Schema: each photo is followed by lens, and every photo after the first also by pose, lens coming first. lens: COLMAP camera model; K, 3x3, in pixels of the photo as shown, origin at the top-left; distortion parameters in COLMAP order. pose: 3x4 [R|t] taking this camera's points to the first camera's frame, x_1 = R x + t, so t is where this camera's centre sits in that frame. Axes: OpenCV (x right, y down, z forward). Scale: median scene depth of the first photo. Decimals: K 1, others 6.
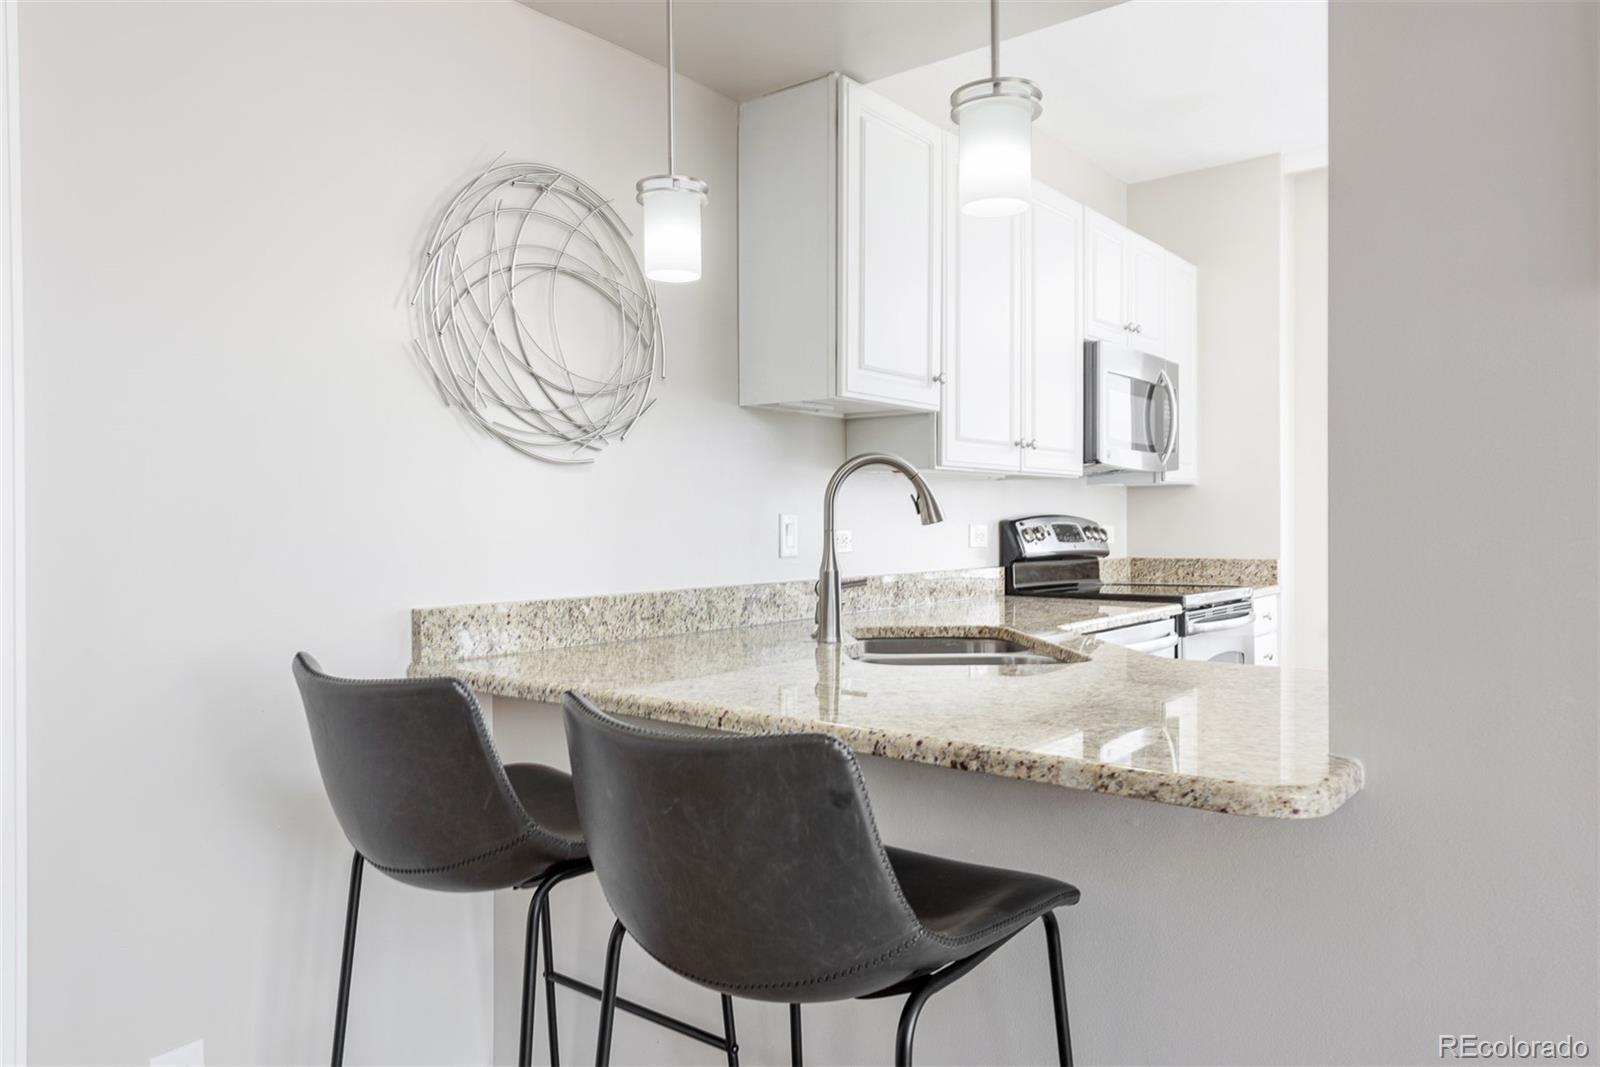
lens RADIAL K [[1077.1, 0, 815.6], [0, 1077.1, 525.3], [0, 0, 1]] dist [0.029182, -0.010687]
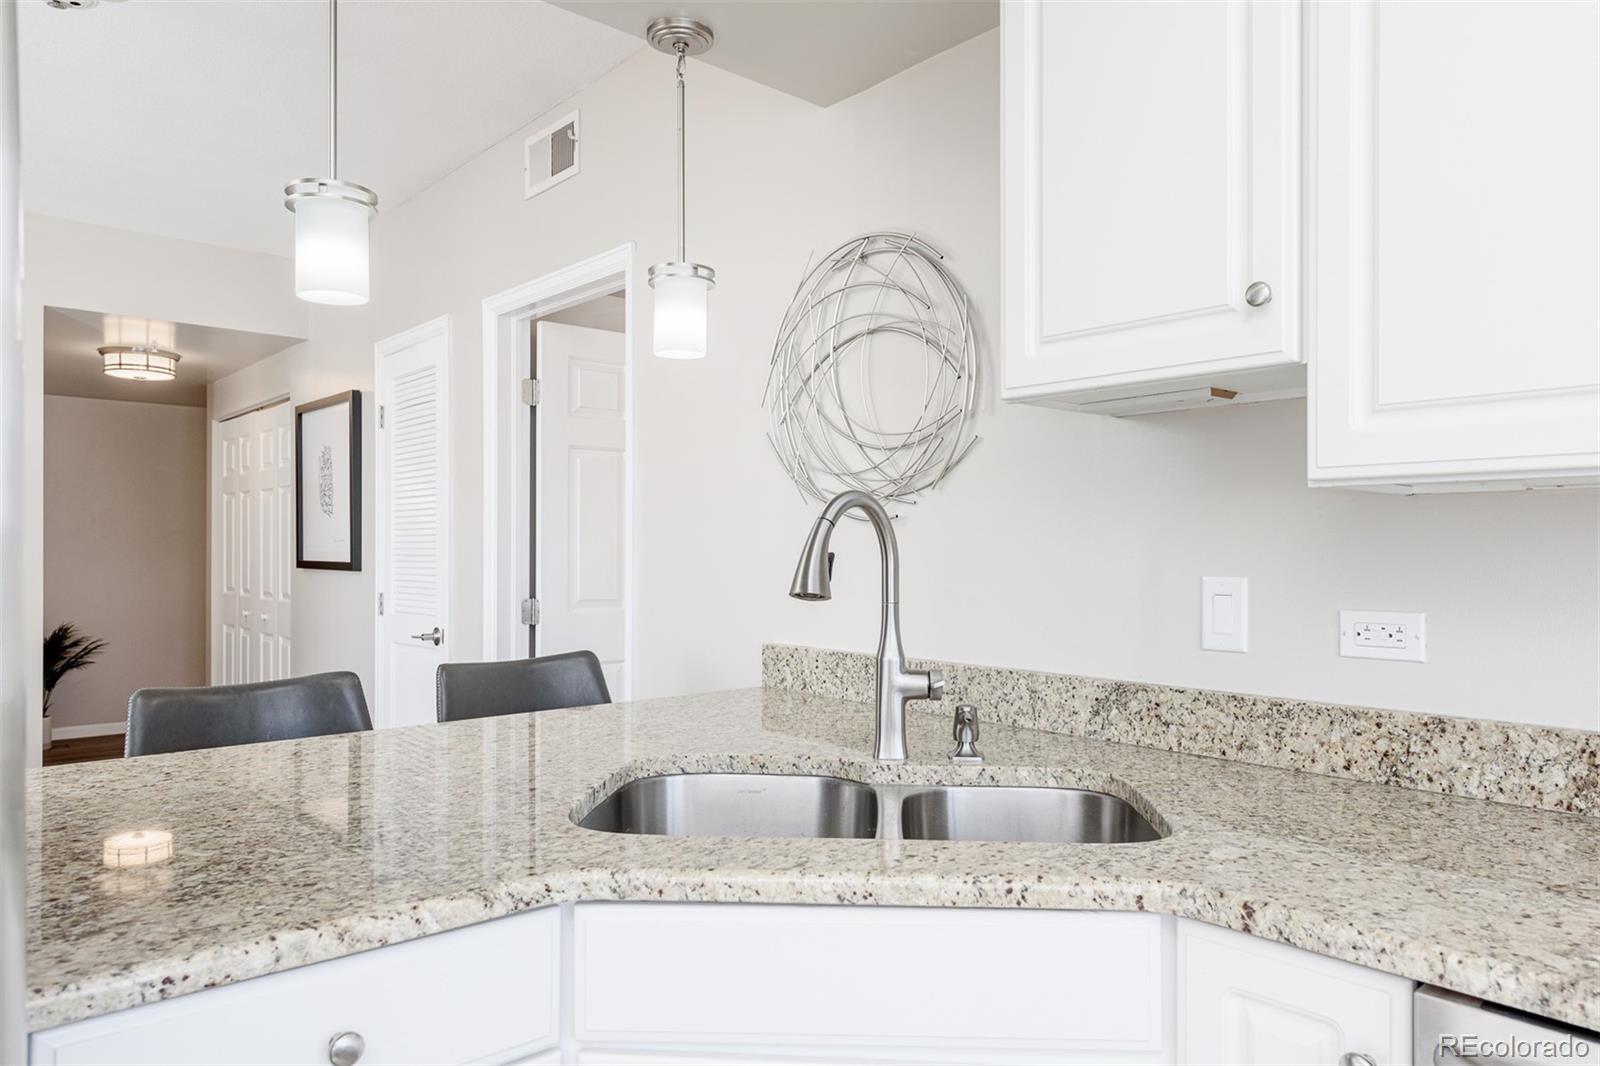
lens RADIAL K [[1077.1, 0, 792.1], [0, 1077.1, 536.8], [0, 0, 1]] dist [0.029182, -0.010687]
pose [[-0.185037, -0.009055, -0.982690, 0.743773], [-0.006929, 0.999945, -0.007910, -0.032610], [0.982707, 0.005345, -0.185090, 1.071393]]
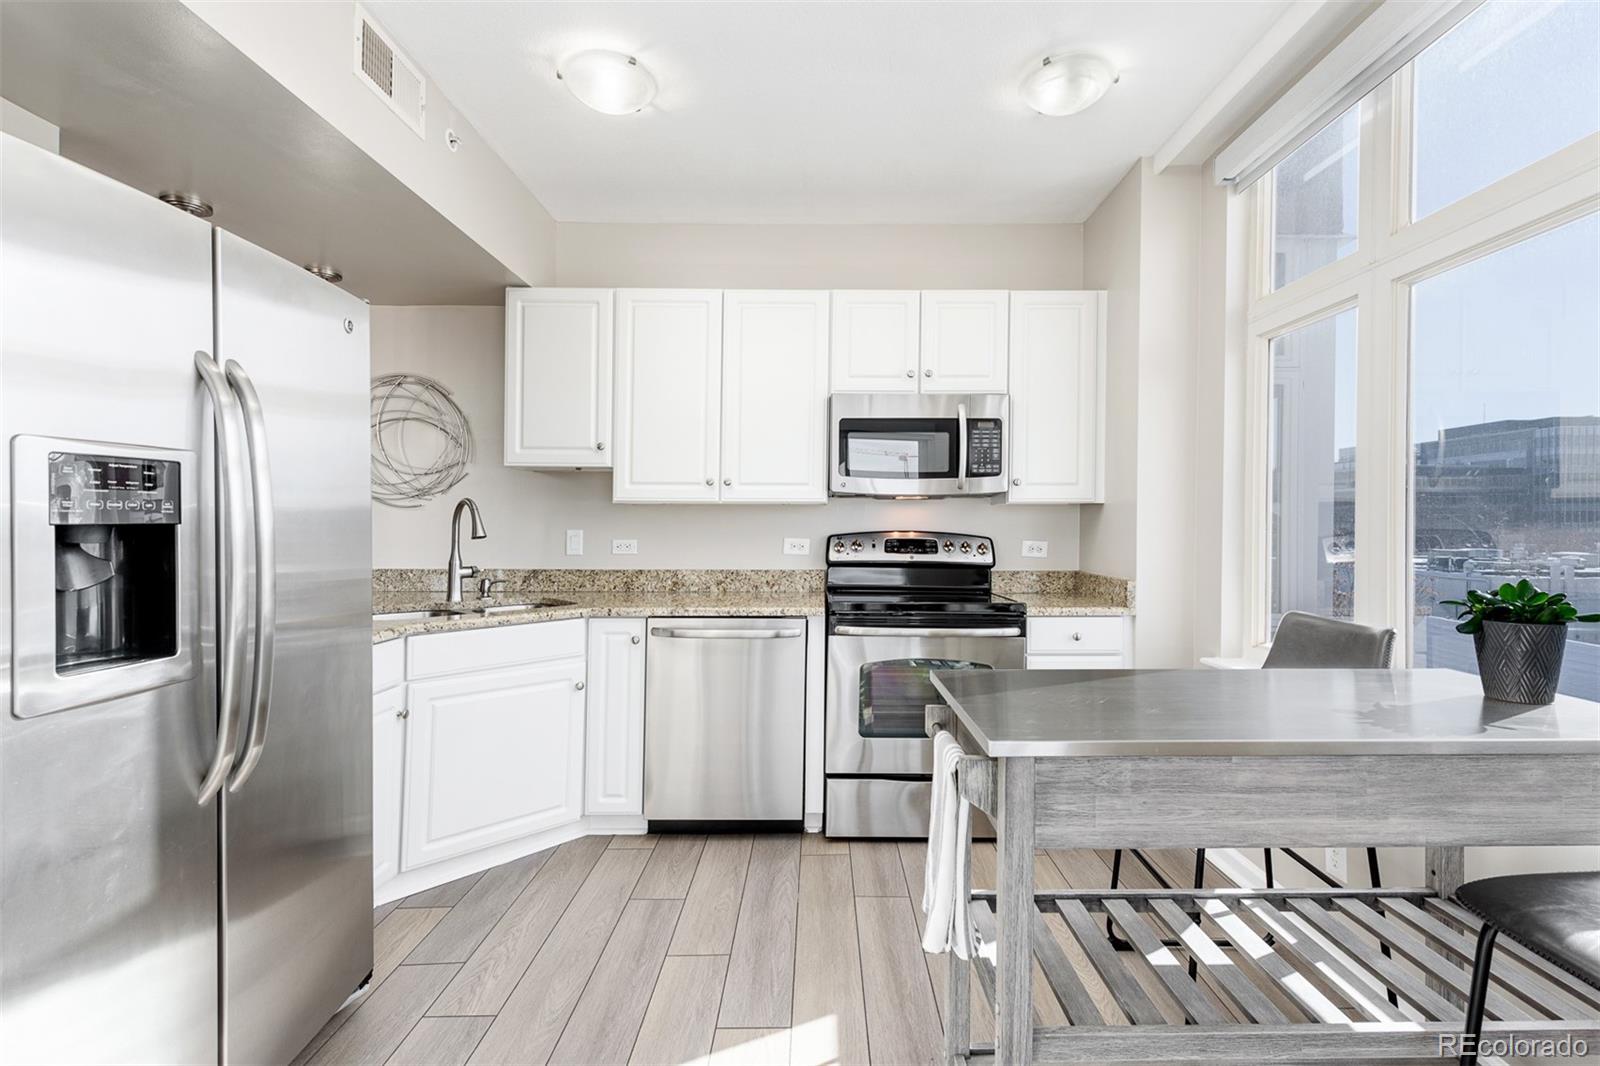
lens RADIAL K [[763.0, 0, 839.5], [0, 763.0, 514.8], [0, 0, 1]] dist [0.020052, -0.001619]
pose [[0.625428, -0.002090, -0.780279, 1.470140], [-0.009034, 0.999910, -0.009919, -0.032569], [0.780229, 0.013253, 0.625353, 0.689231]]
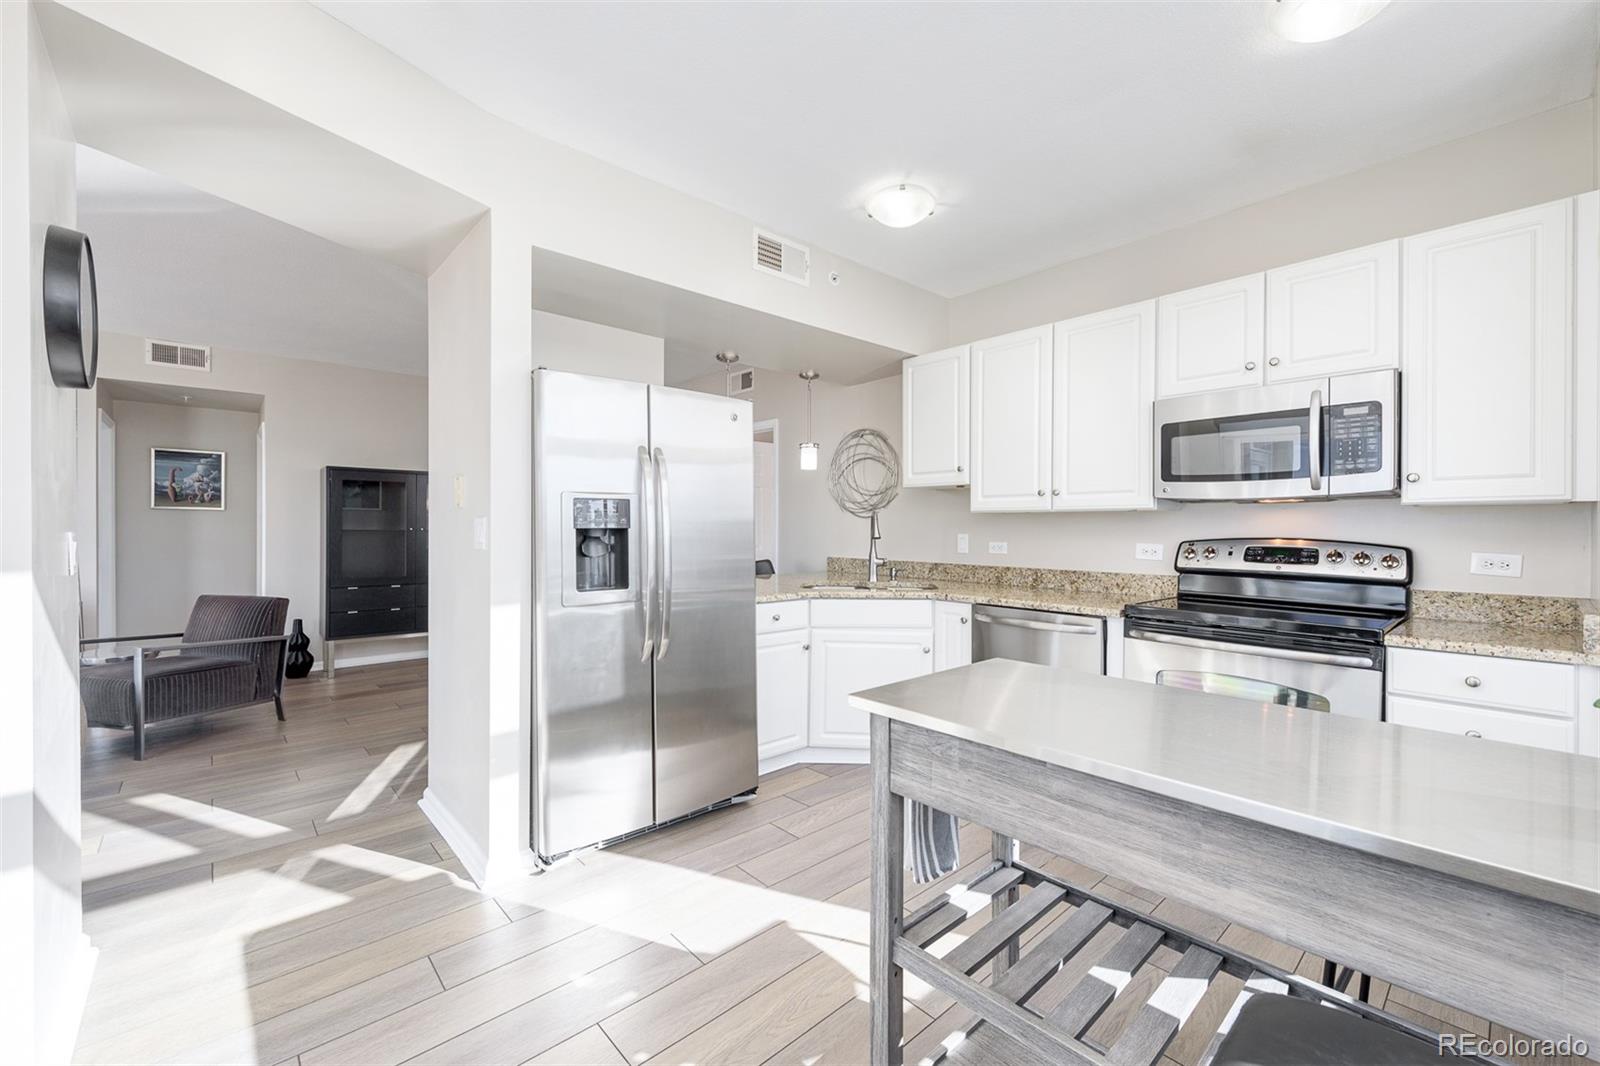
lens RADIAL K [[651.8, 0, 785.8], [0, 651.8, 524.8], [0, 0, 1]] dist [0.019526, -0.000840]
pose [[-0.188959, 0.001271, -0.981984, 1.683858], [-0.006622, 0.999975, 0.002569, -0.037336], [0.981963, 0.006988, -0.188945, 1.095893]]
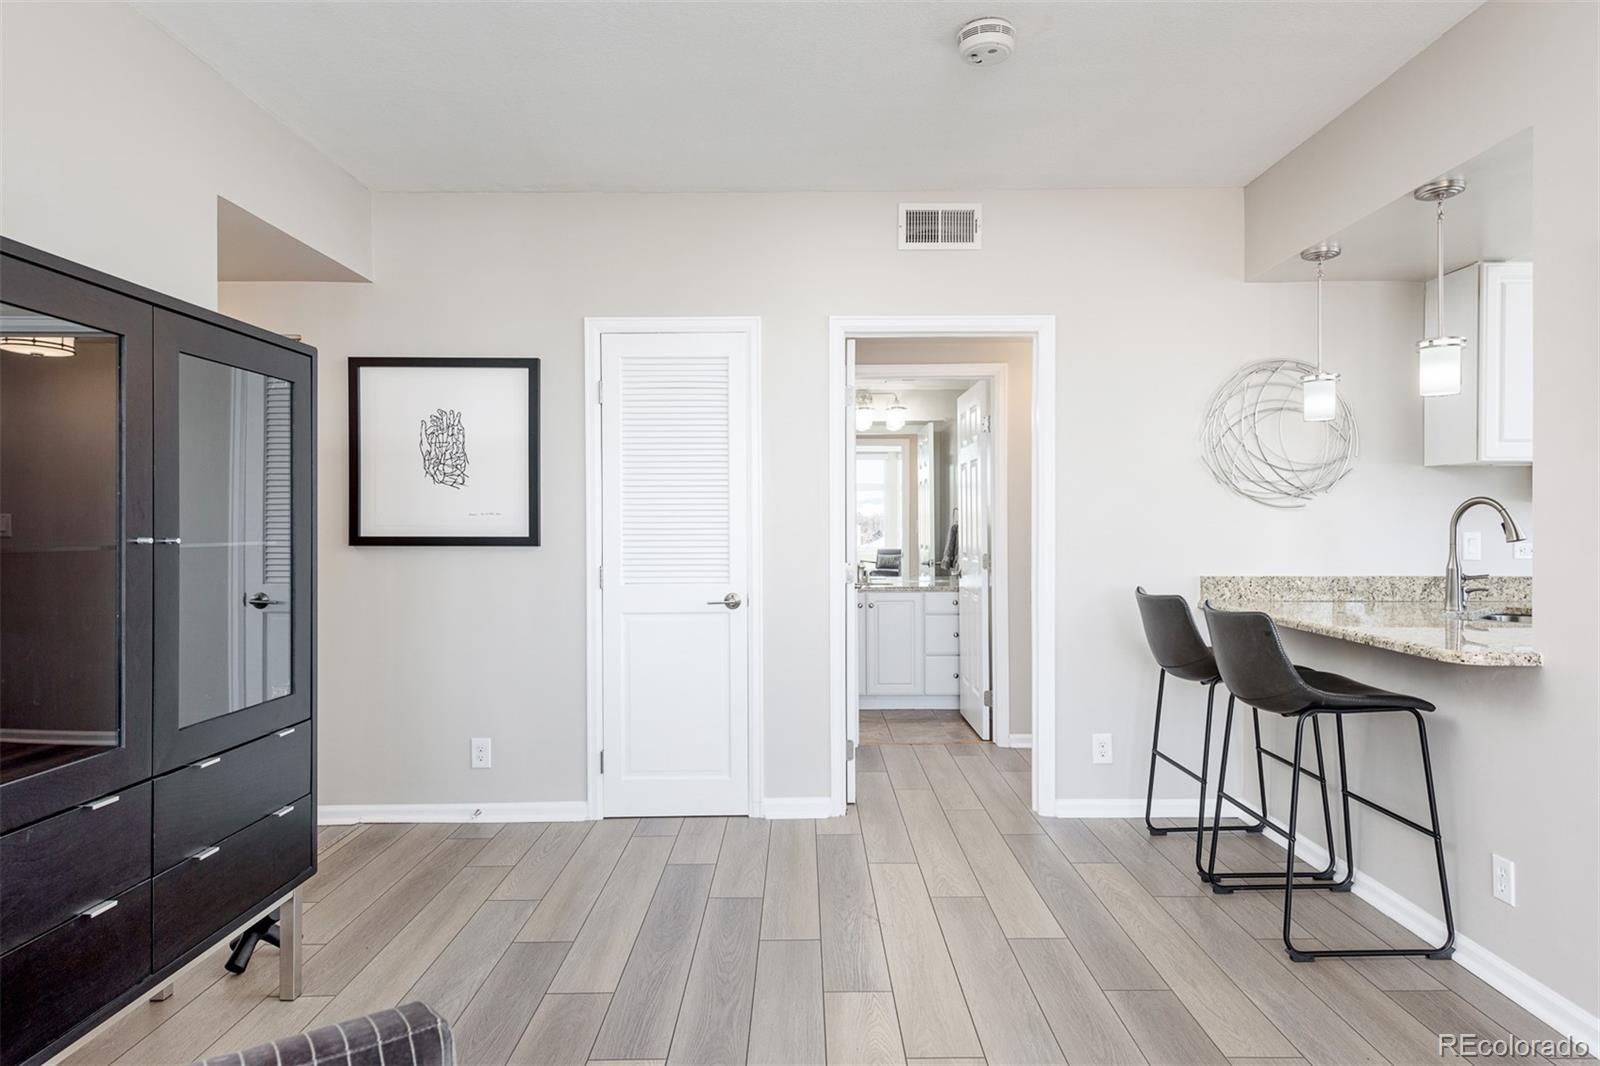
lens RADIAL K [[948.1, 0, 807.3], [0, 948.1, 524.4], [0, 0, 1]] dist [0.024807, -0.000779]
pose [[0.617874, 0.005796, -0.786256, 0.571099], [-0.004753, 0.999982, 0.003636, -0.027185], [0.786263, 0.001491, 0.617891, -0.729220]]
